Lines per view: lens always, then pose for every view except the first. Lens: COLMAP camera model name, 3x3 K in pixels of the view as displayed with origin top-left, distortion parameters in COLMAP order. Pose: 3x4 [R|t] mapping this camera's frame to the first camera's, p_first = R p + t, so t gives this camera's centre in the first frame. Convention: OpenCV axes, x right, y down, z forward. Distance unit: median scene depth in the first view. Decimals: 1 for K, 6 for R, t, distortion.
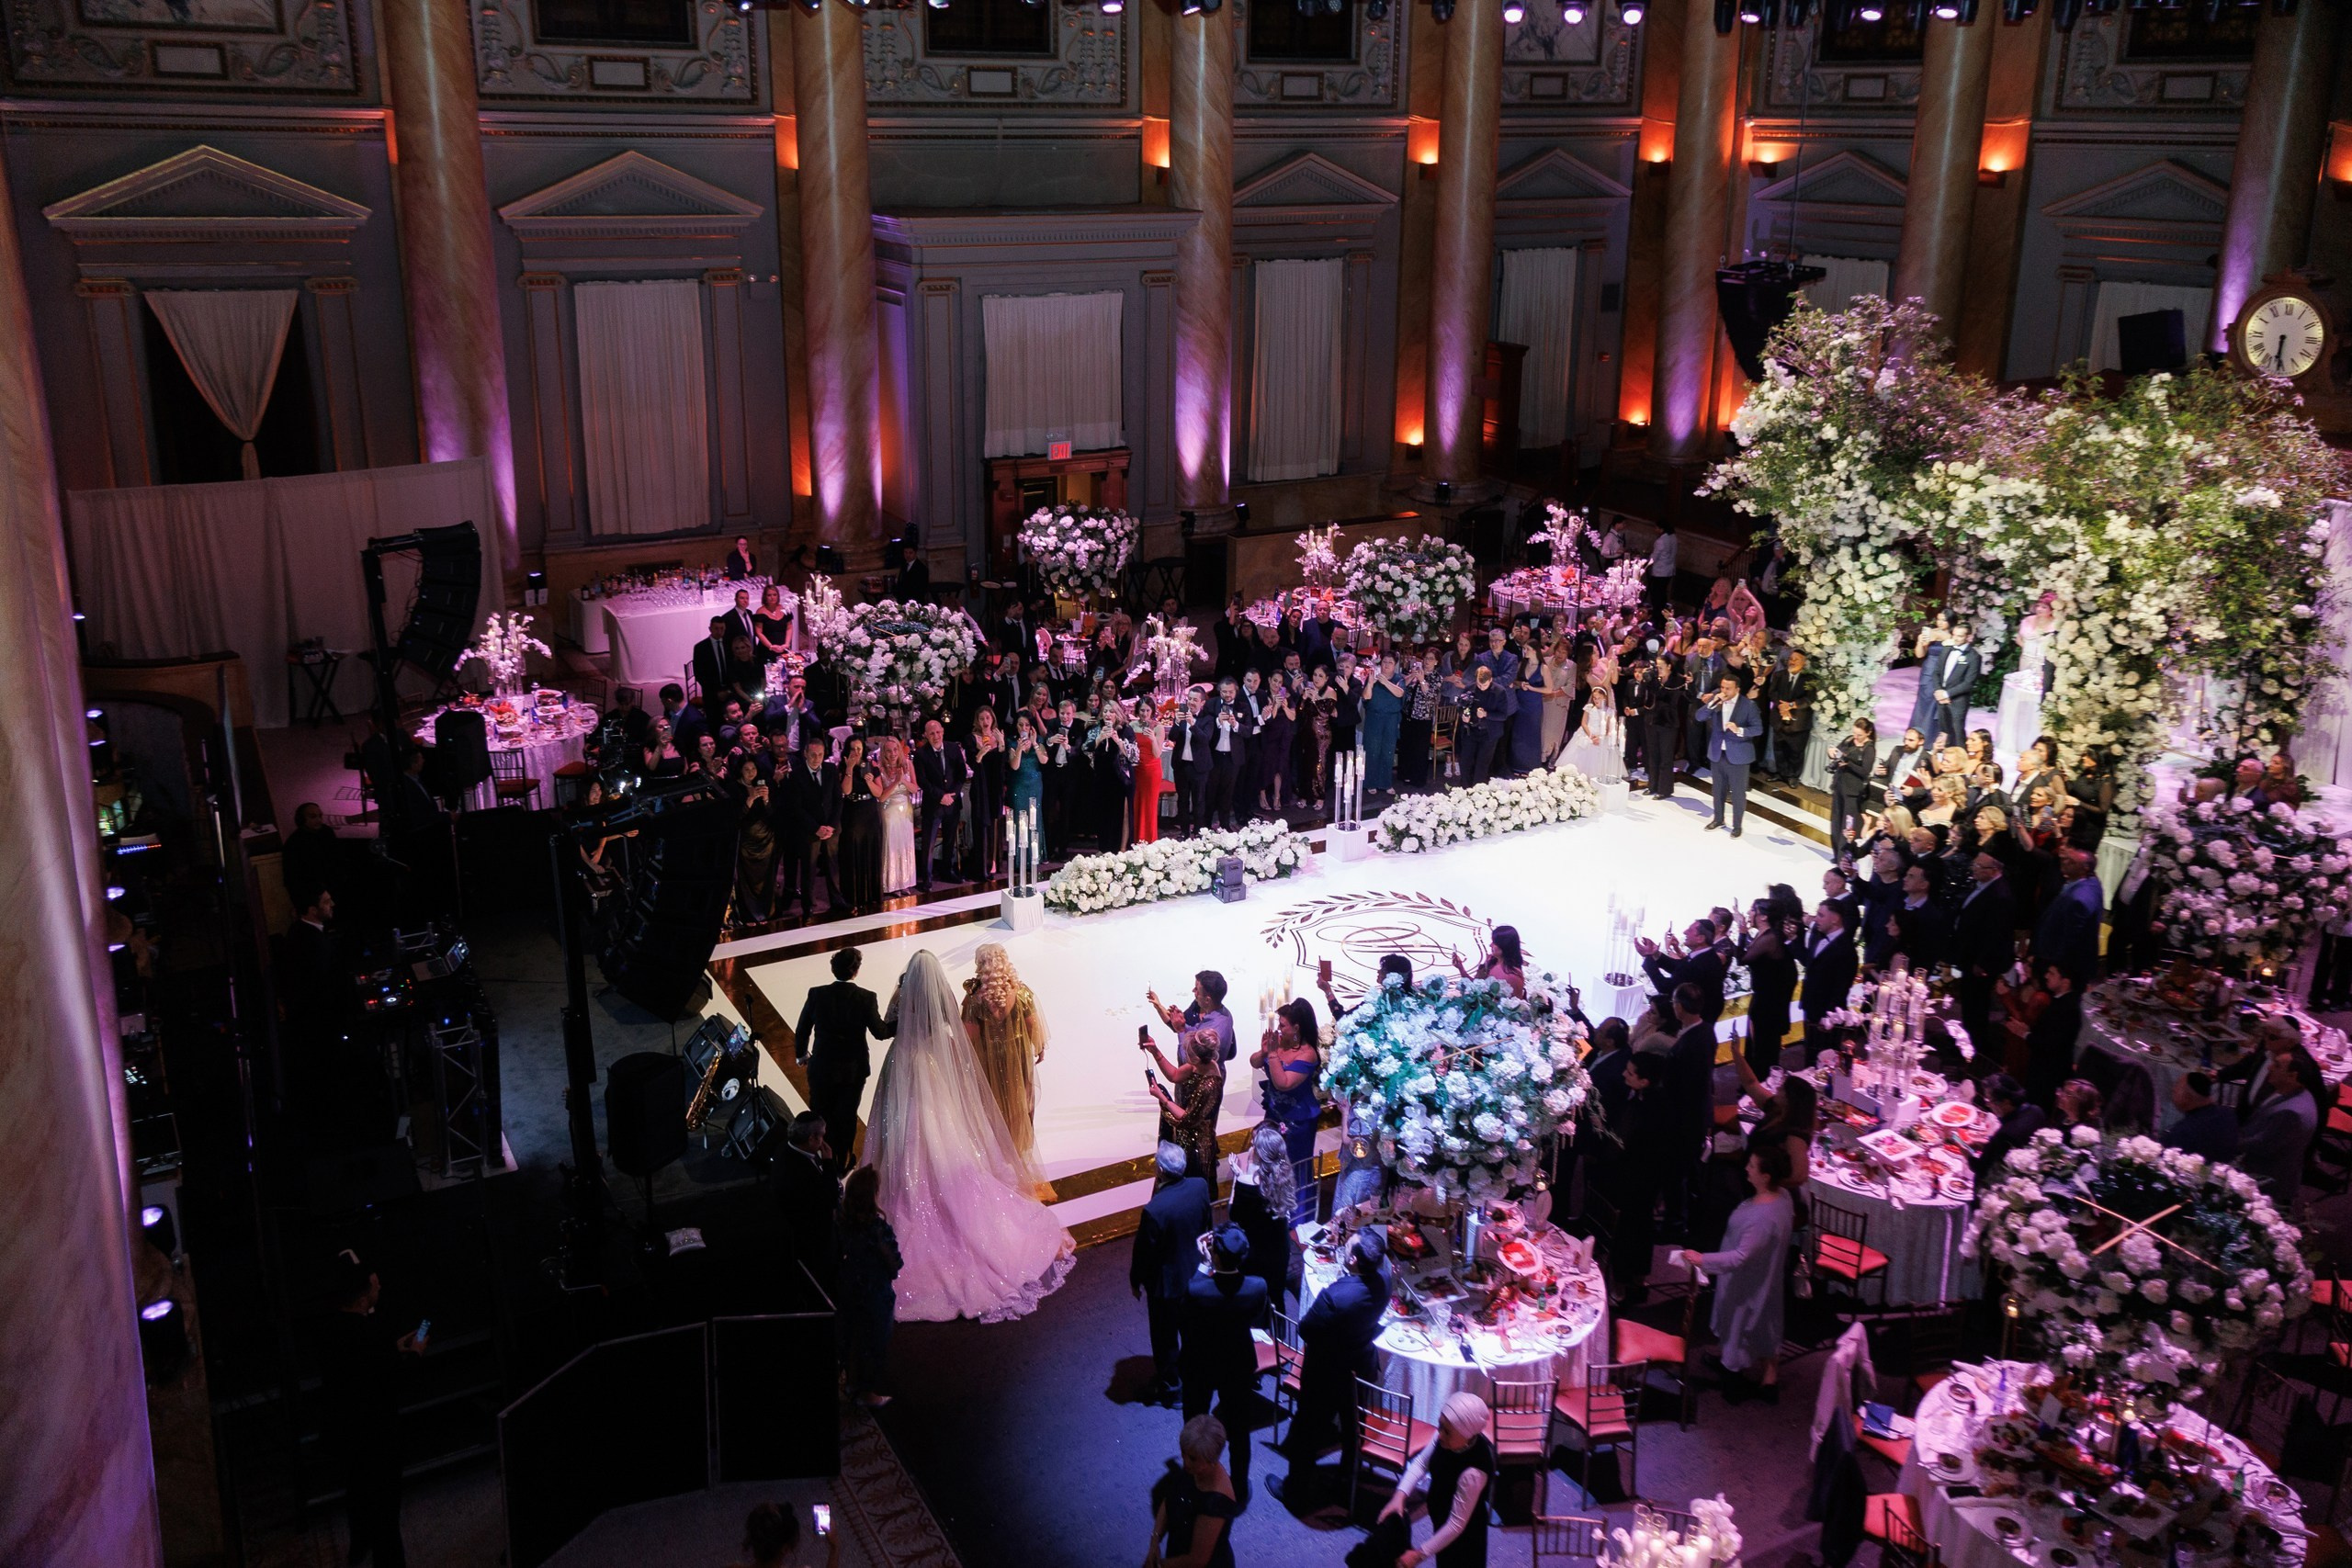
lens RADIAL K [[1970.3, 0, 1202.0], [0, 1970.3, 660.8], [0, 0, 1]] dist [0.125666, -0.011213]
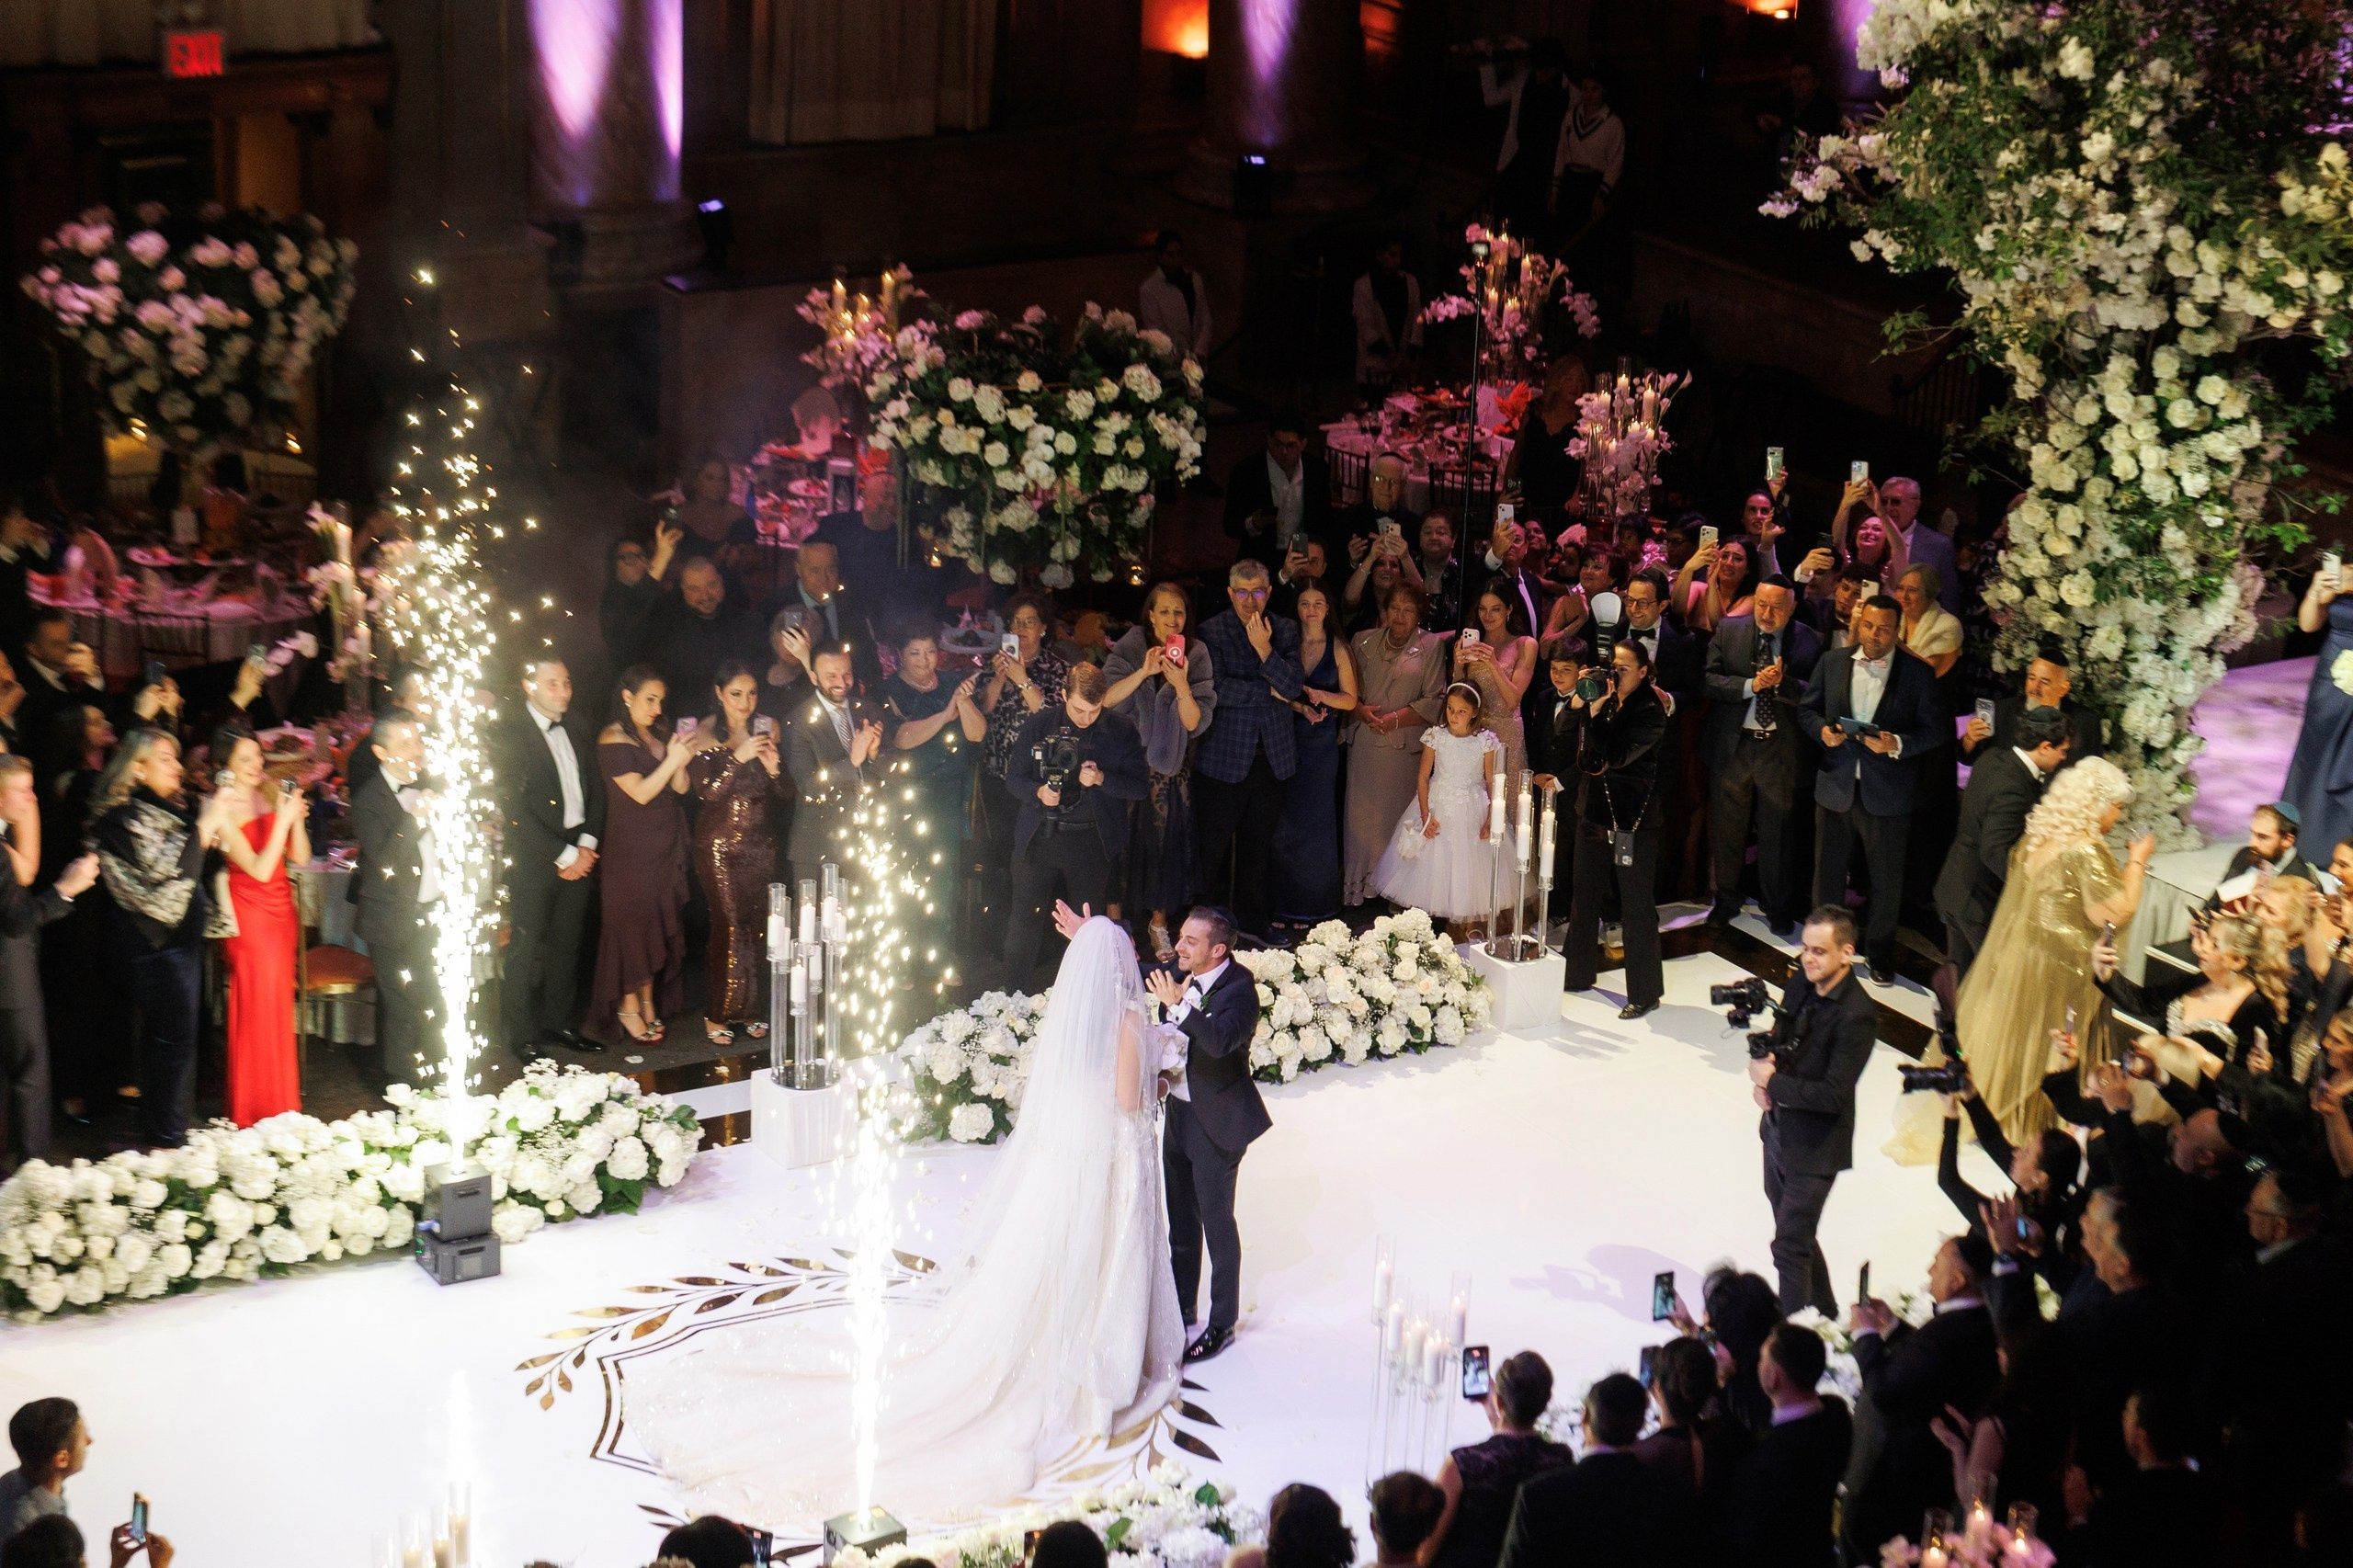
lens RADIAL K [[4810.8, 0, 1292.7], [0, 4810.8, 878.9], [0, 0, 1]] dist [0.146476, -0.261134]
pose [[0.997385, 0.006351, 0.071991, 0.093508], [-0.011011, 0.997855, 0.064529, -0.014349], [-0.071427, -0.065153, 0.995316, 0.062054]]
